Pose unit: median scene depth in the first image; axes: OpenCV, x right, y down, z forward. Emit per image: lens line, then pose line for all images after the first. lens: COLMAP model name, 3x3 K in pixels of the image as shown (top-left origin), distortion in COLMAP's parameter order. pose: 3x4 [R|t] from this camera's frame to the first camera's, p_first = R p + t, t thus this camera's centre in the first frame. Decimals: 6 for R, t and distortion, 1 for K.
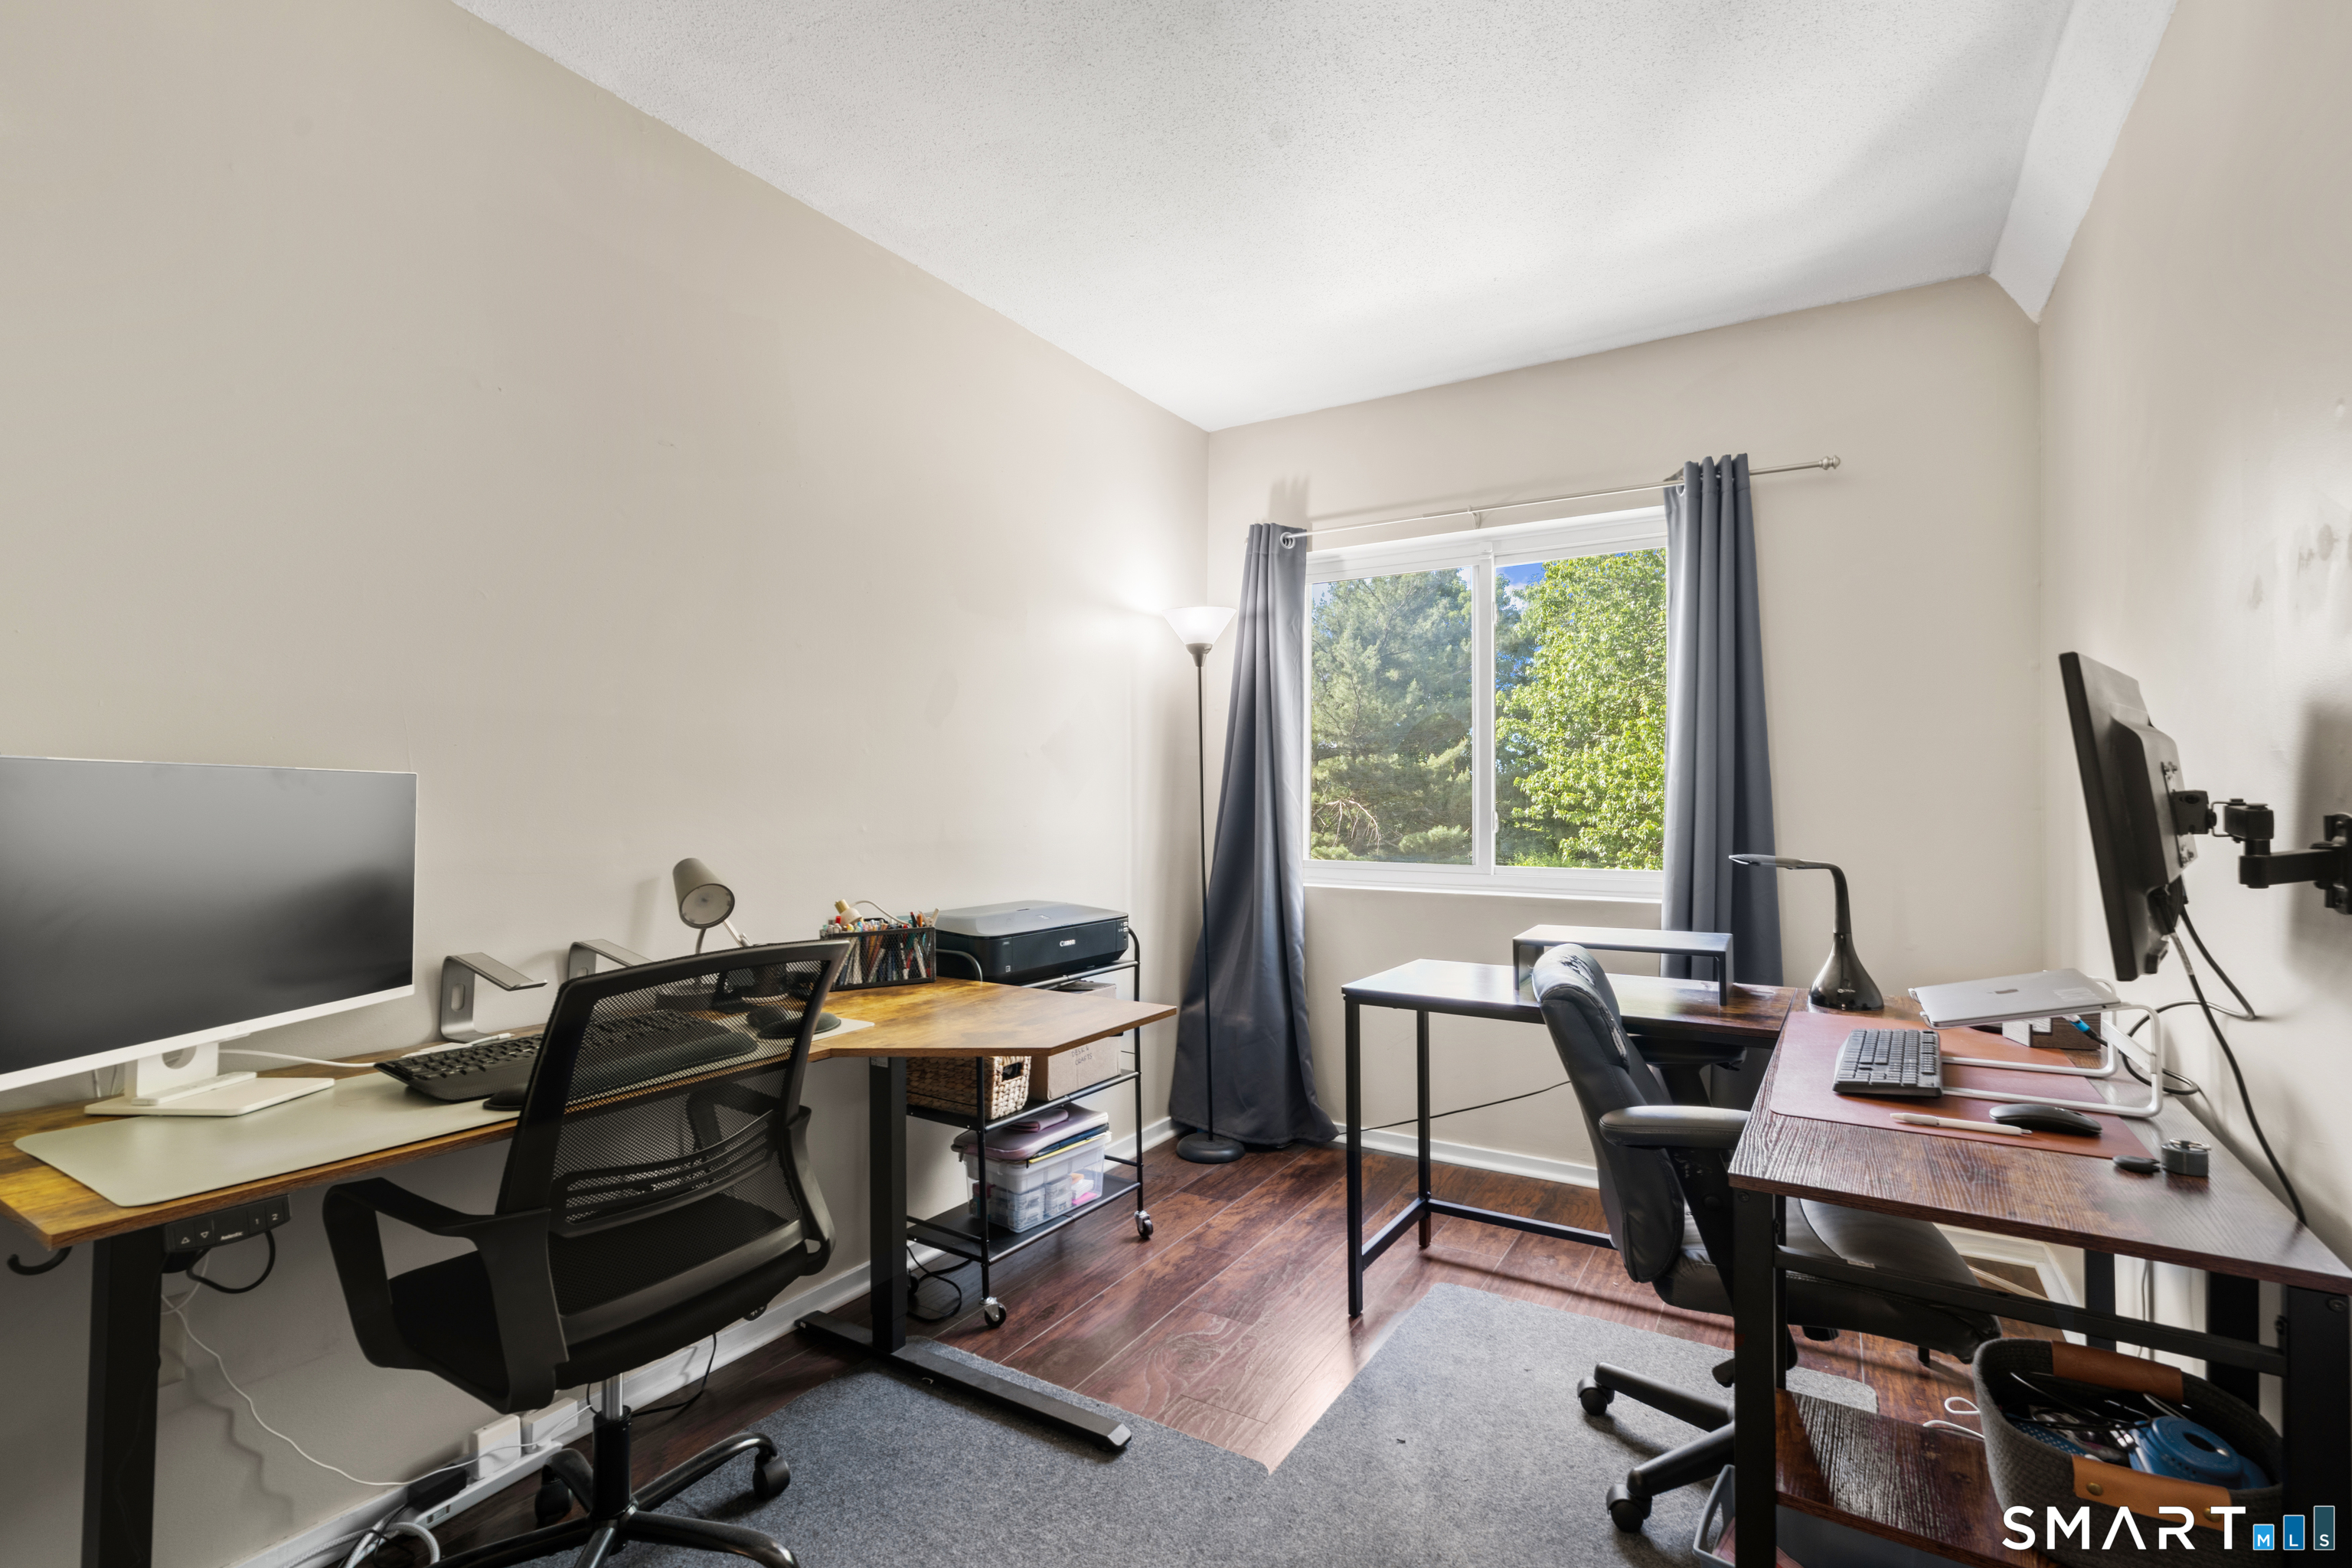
lens RADIAL K [[1072.0, 0, 1165.6], [0, 1072.0, 793.6], [0, 0, 1]] dist [-0.000288, 0.003124]
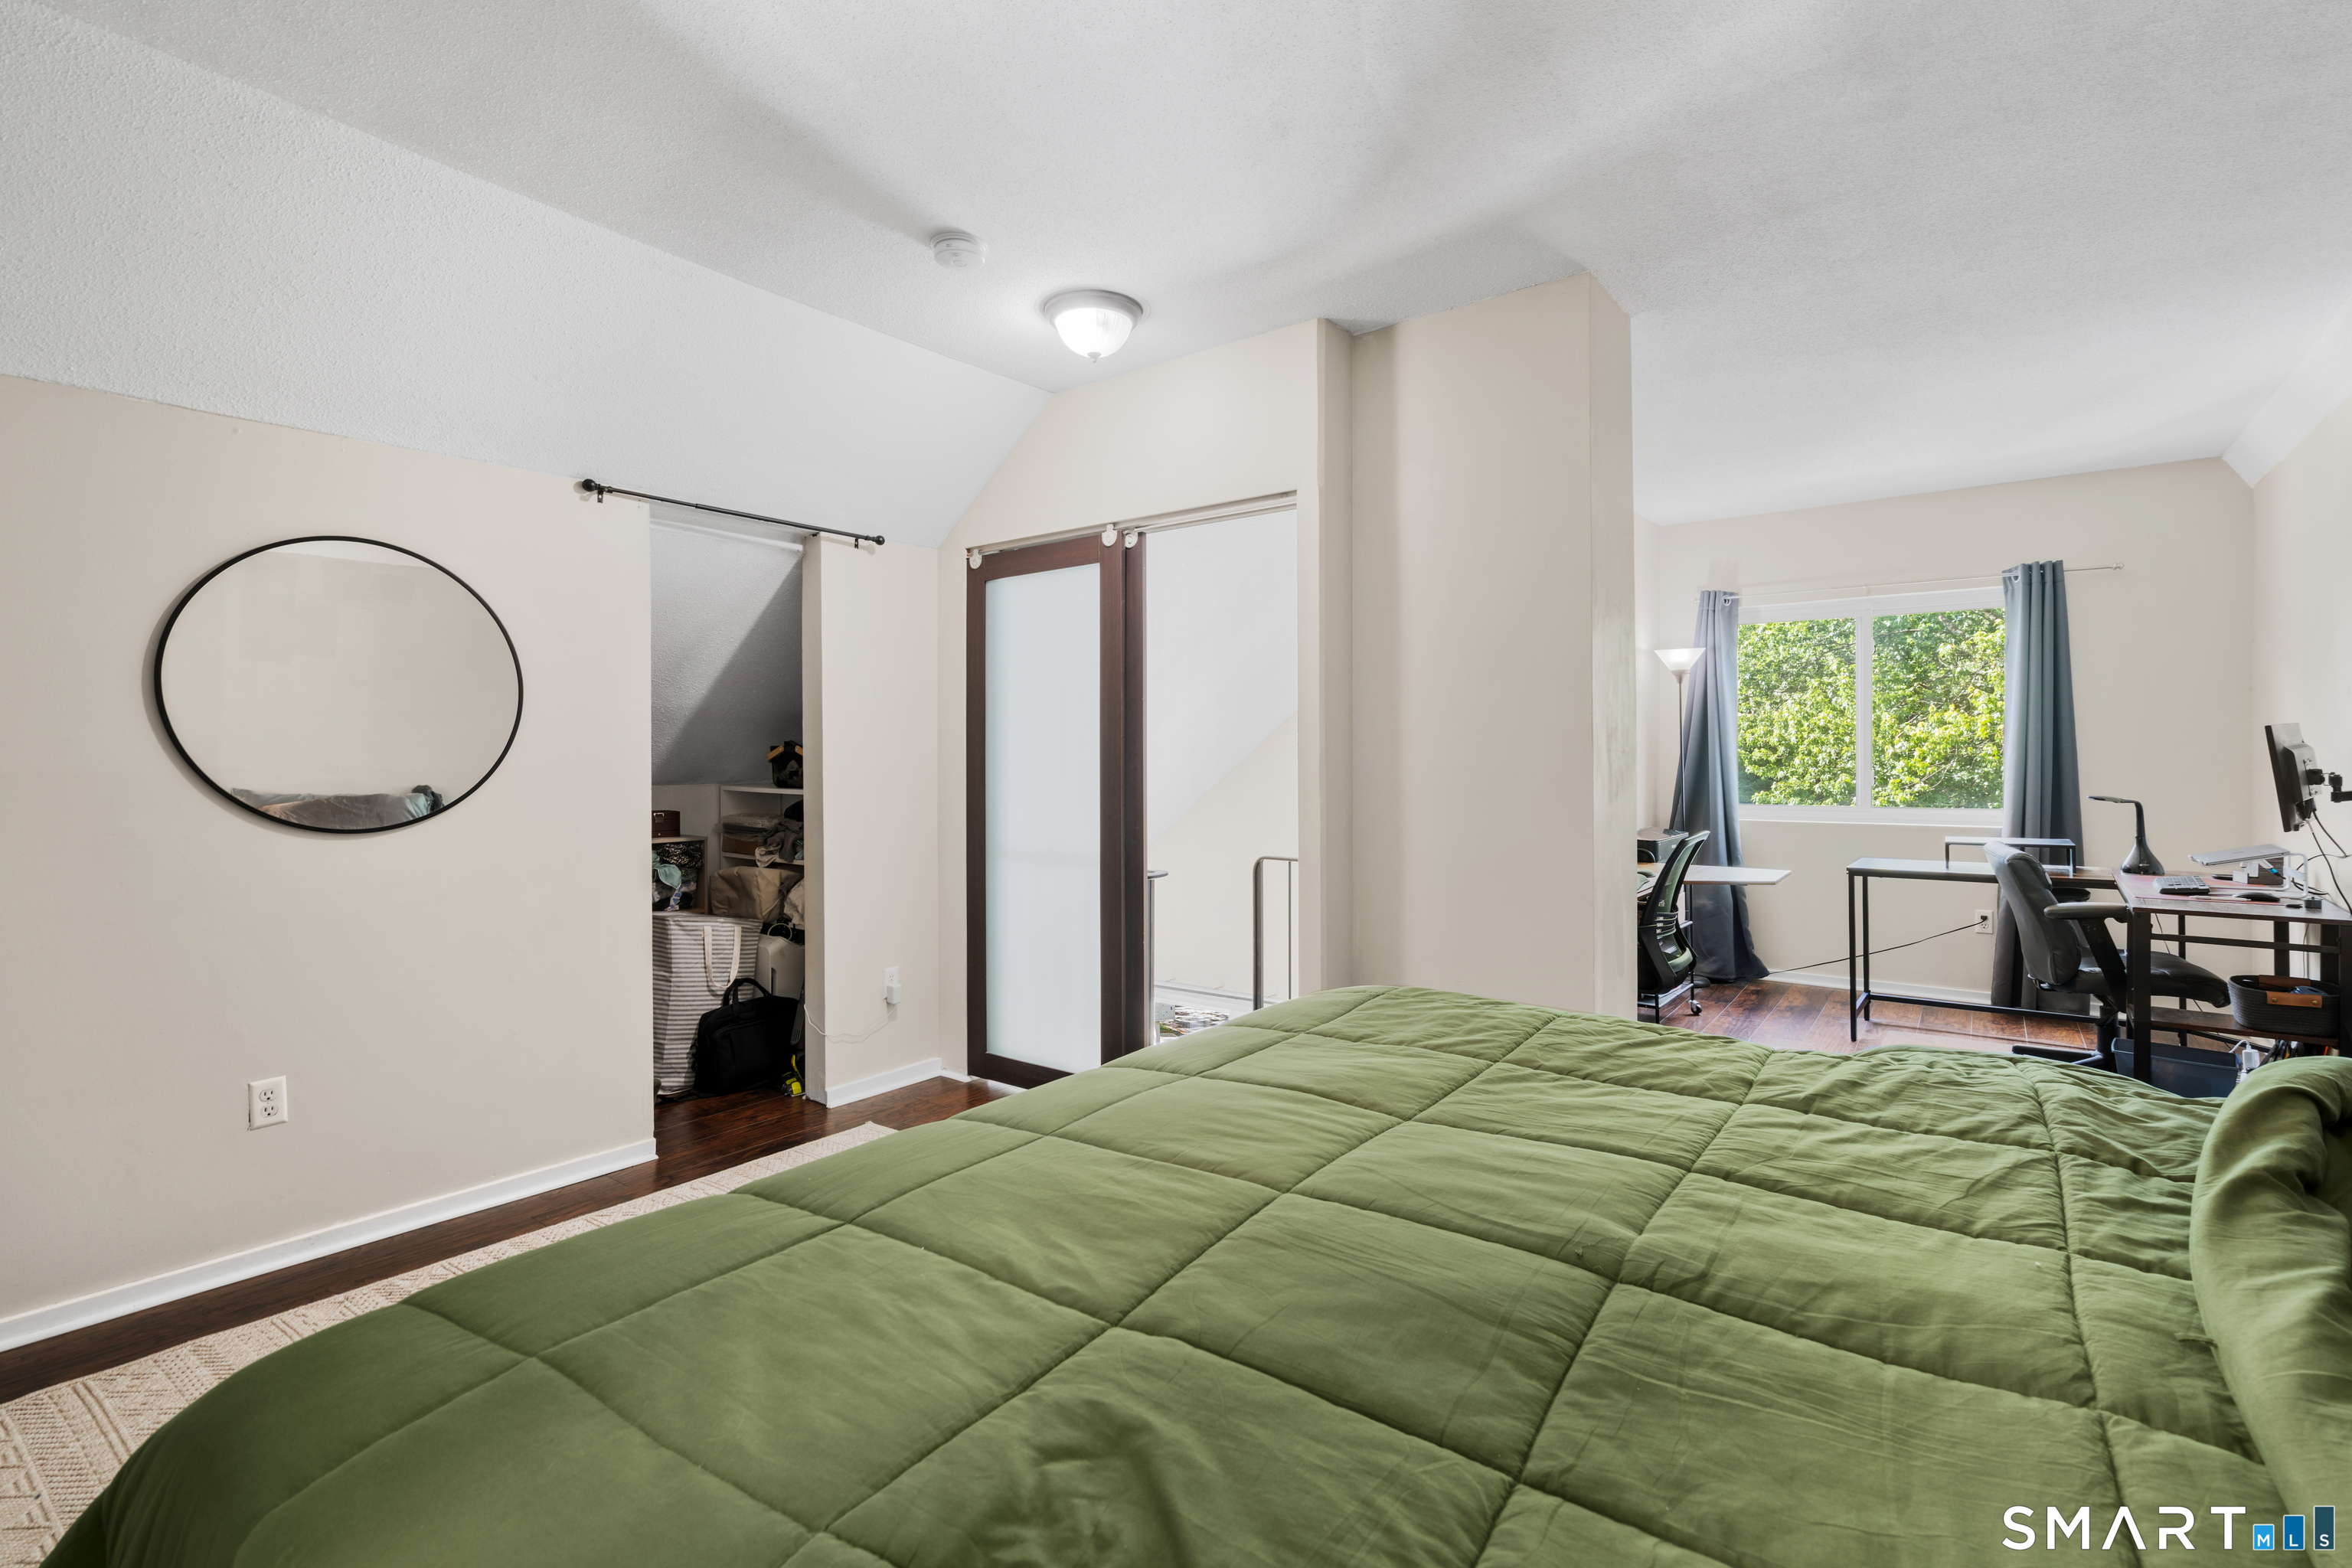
lens RADIAL K [[1072.0, 0, 1187.2], [0, 1072.0, 771.6], [0, 0, 1]] dist [-0.000288, 0.003124]
pose [[0.995881, -0.004535, -0.090561, -0.667053], [0.006456, 0.999760, 0.020933, -0.028497], [0.090445, -0.021431, 0.995671, -0.797802]]
